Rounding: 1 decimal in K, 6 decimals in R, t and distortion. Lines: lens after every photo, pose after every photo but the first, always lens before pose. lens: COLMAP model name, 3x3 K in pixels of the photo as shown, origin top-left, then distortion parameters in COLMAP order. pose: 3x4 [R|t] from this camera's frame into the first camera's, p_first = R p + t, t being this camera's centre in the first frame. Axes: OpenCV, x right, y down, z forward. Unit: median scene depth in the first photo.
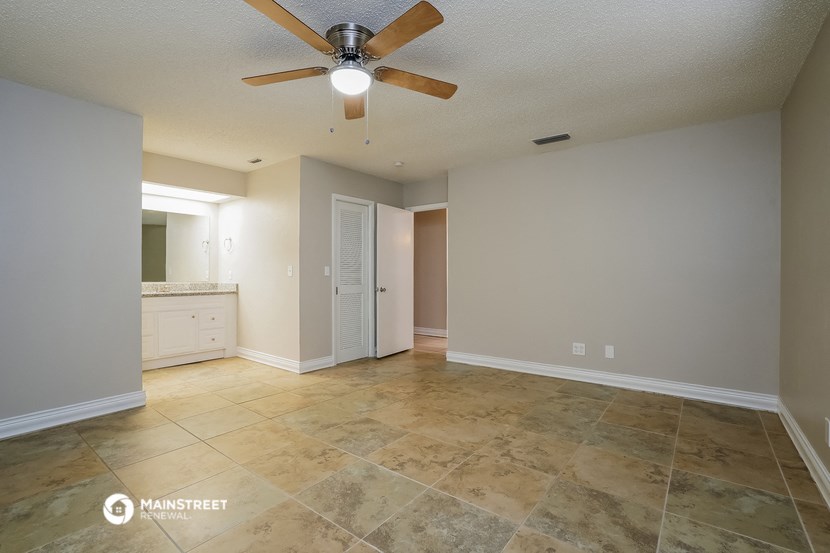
lens RADIAL K [[381.3, 0, 415.0], [0, 381.3, 276.5], [0, 0, 1]] dist [-0.023269, 0.000430]
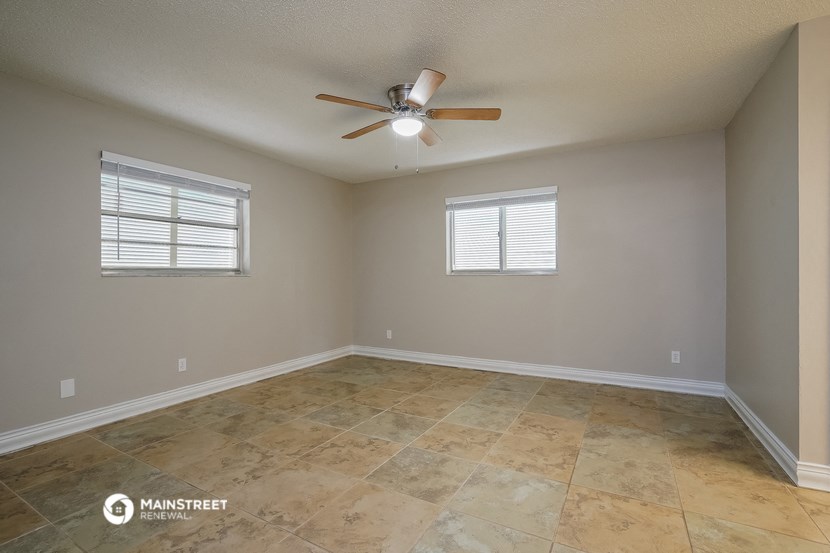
lens RADIAL K [[381.3, 0, 415.0], [0, 381.3, 276.5], [0, 0, 1]] dist [-0.023269, 0.000430]
pose [[-0.989561, 0.005573, -0.144009, -0.005809], [0.004029, 0.999931, 0.011013, -0.018683], [0.144061, 0.010318, -0.989515, 2.064332]]
